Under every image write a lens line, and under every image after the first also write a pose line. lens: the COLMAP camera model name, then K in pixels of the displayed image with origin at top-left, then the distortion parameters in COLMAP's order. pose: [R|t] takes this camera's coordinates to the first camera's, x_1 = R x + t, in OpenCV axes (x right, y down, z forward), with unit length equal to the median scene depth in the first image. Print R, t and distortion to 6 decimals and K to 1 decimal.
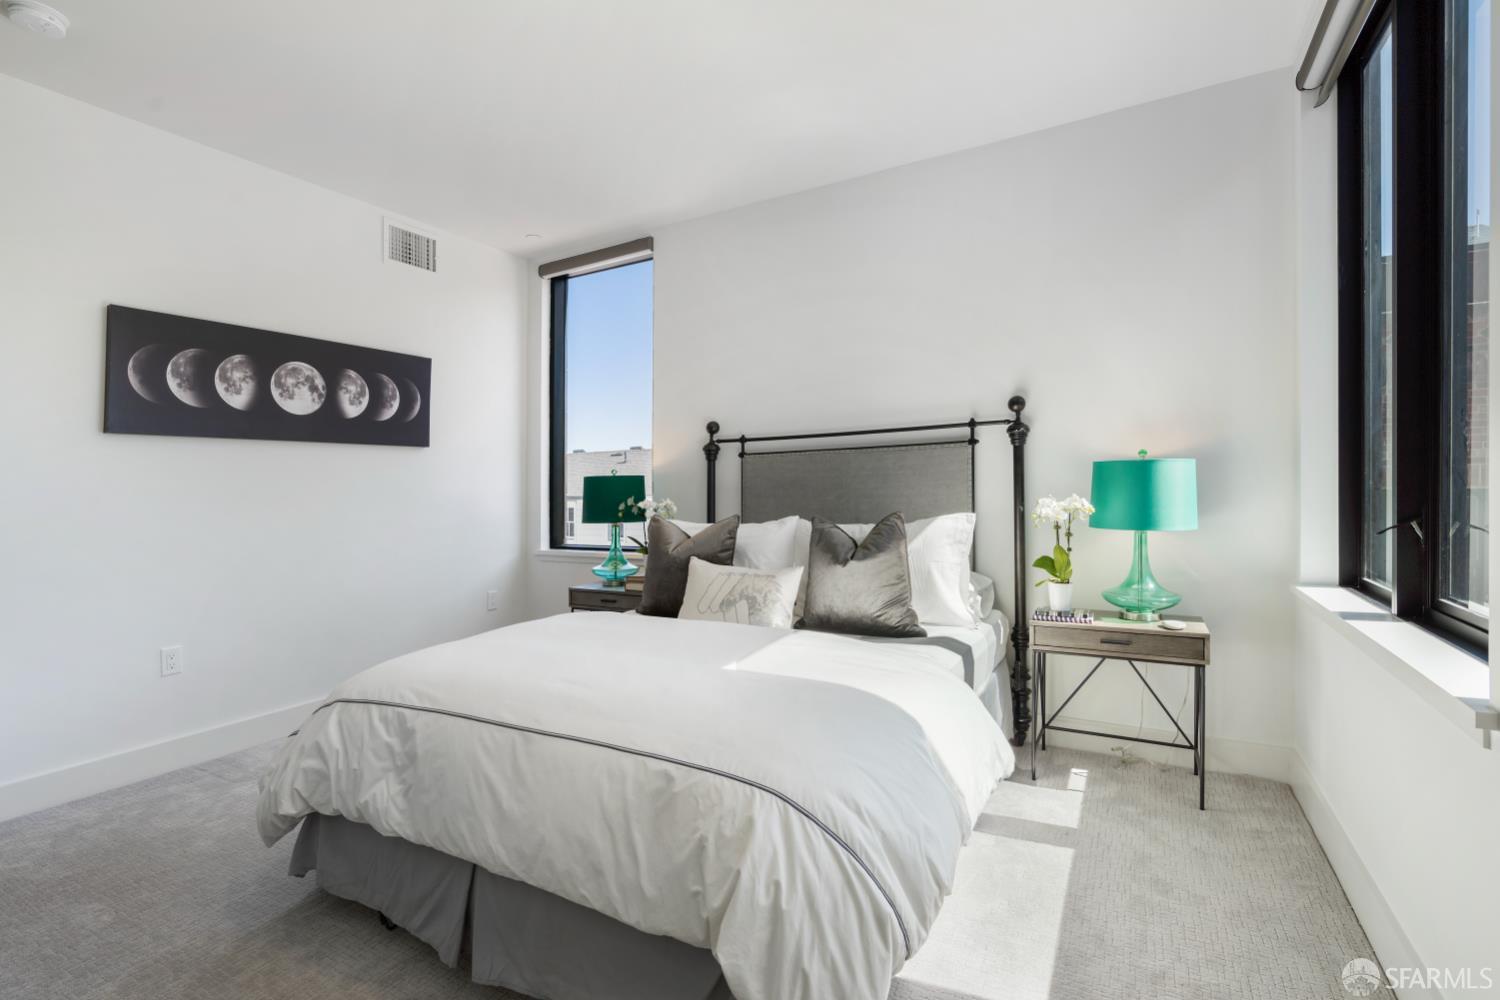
lens RADIAL K [[681.0, 0, 750.0], [0, 681.0, 500.0], [0, 0, 1]] dist [-0.001534, -0.000367]
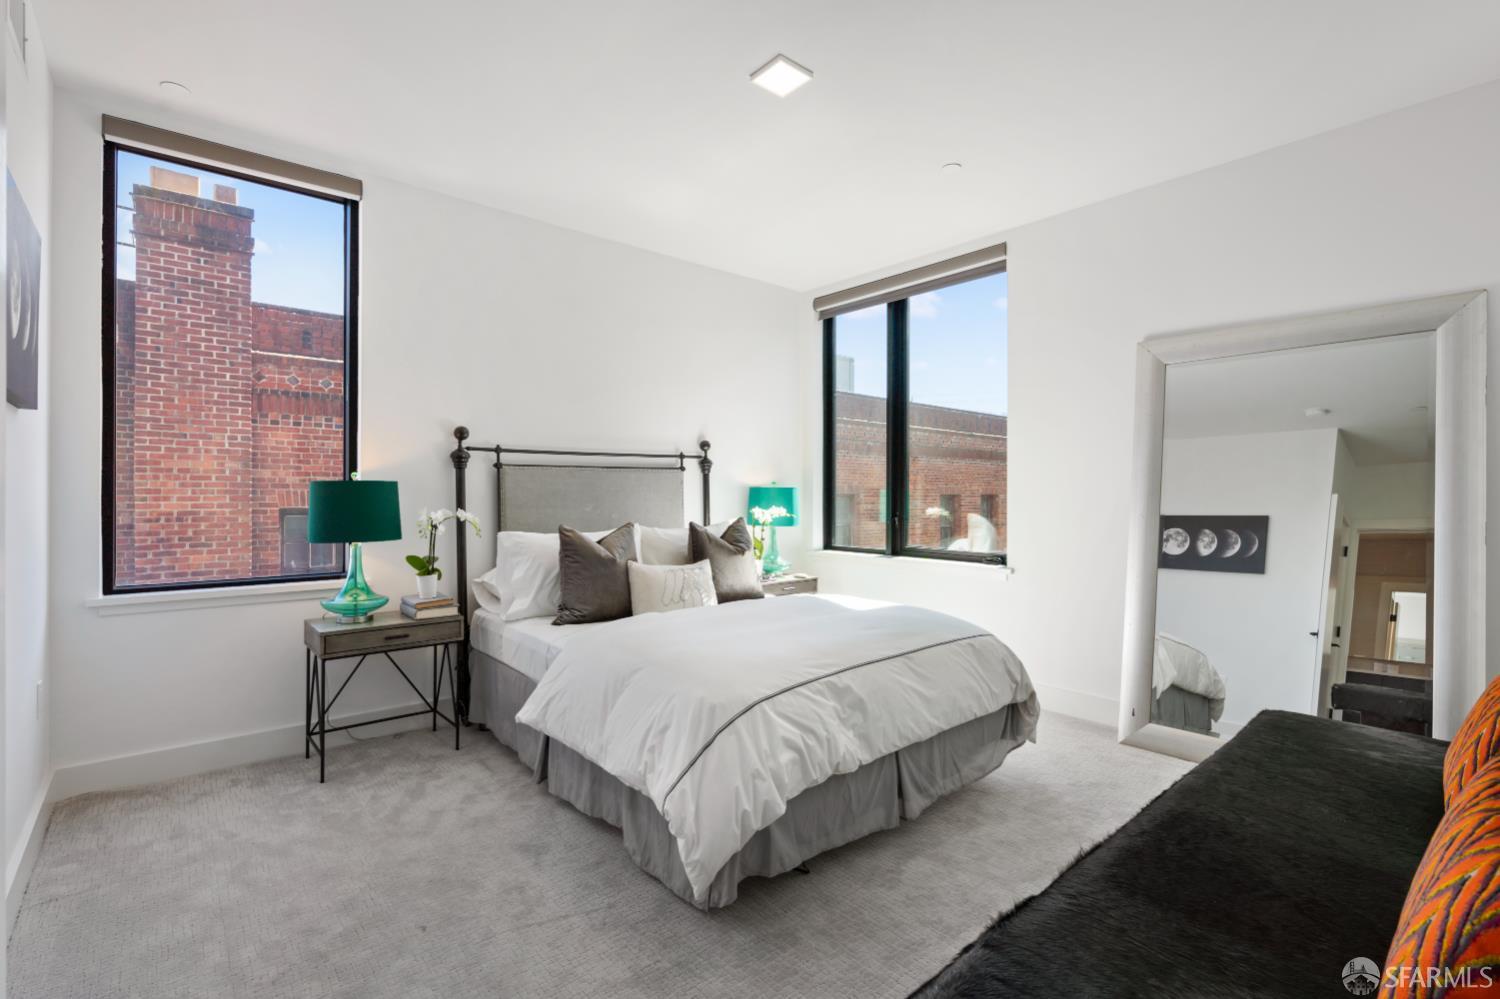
lens RADIAL K [[681.0, 0, 750.0], [0, 681.0, 499.5], [0, 0, 1]] dist [-0.001534, -0.000367]
pose [[0.337124, 0.003326, 0.941454, -0.869697], [-0.004845, 0.999987, -0.001797, -0.017747], [-0.941448, -0.003956, 0.337135, 0.346769]]
